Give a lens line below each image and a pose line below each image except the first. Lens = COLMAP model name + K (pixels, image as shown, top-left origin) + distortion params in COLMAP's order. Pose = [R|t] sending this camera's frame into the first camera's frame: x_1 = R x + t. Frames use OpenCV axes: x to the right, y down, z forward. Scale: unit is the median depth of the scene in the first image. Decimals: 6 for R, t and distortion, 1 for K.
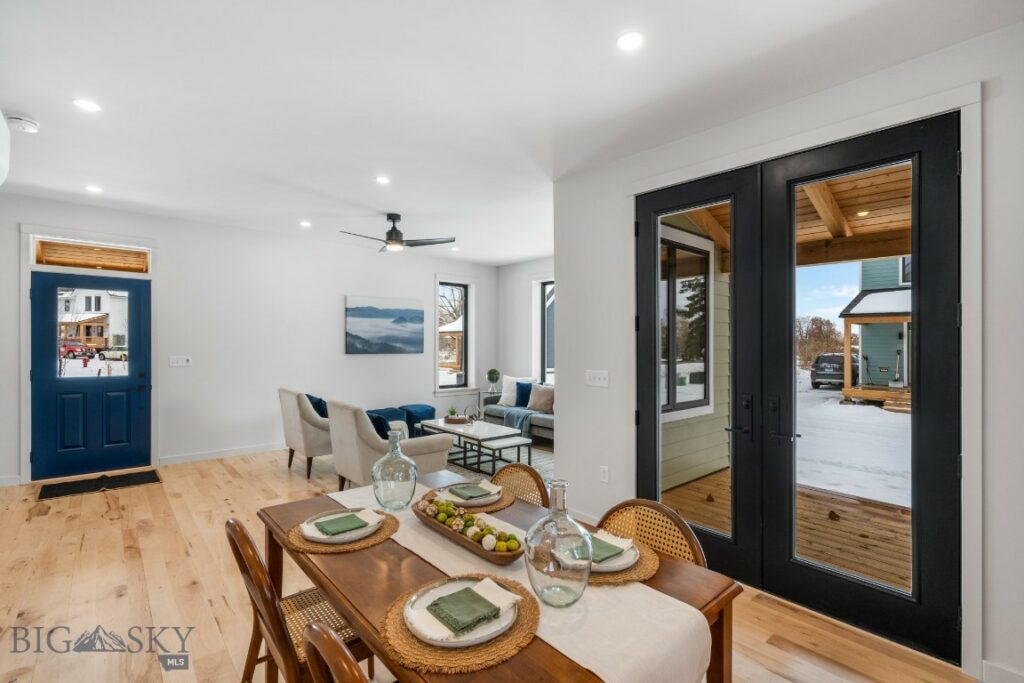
lens RADIAL K [[470.0, 0, 513.5], [0, 470.0, 342.5], [0, 0, 1]] dist [-0.004710, 0.002010]
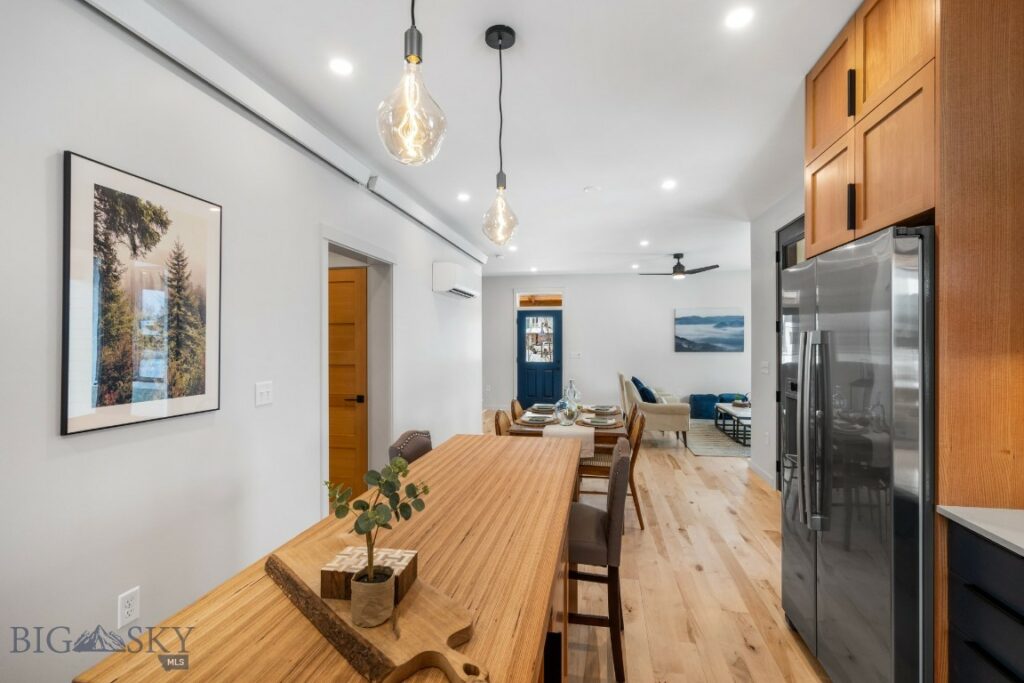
lens RADIAL K [[470.0, 0, 514.7], [0, 470.0, 344.0], [0, 0, 1]] dist [-0.004710, 0.002010]
pose [[0.610255, -0.005862, -0.792183, 0.506640], [0.006745, 0.999975, -0.002204, 0.002157], [0.792176, -0.003998, 0.610280, -0.240960]]
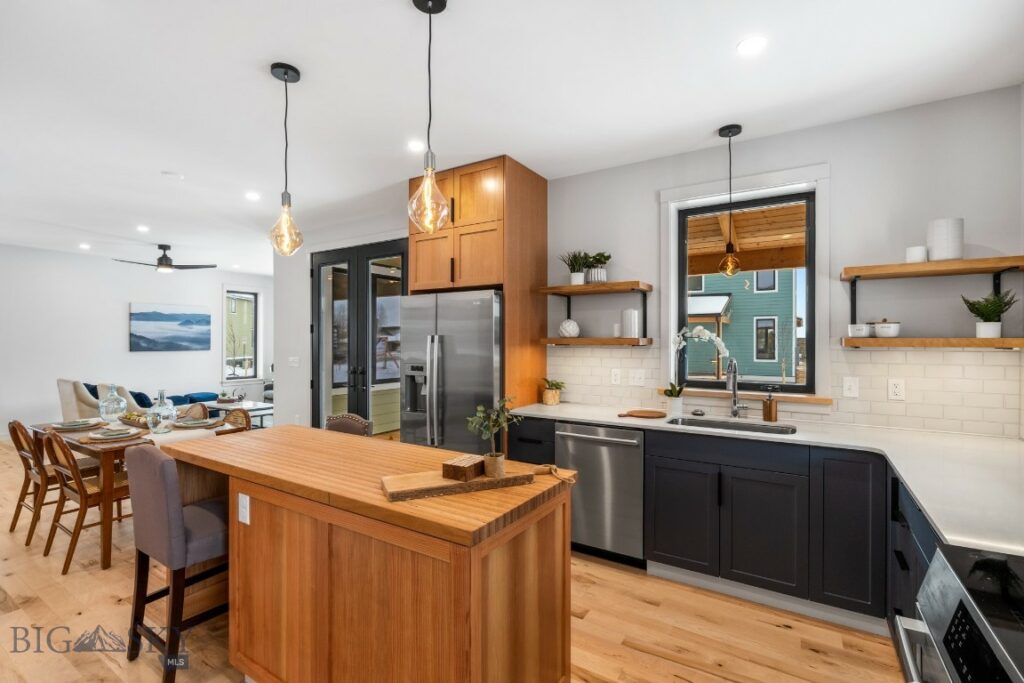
lens RADIAL K [[470.0, 0, 520.9], [0, 470.0, 337.0], [0, 0, 1]] dist [-0.004710, 0.002010]
pose [[0.957828, -0.005406, 0.287292, 0.287337], [0.006849, 0.999968, -0.004021, -0.001201], [-0.287261, 0.005819, 0.957835, -0.487368]]
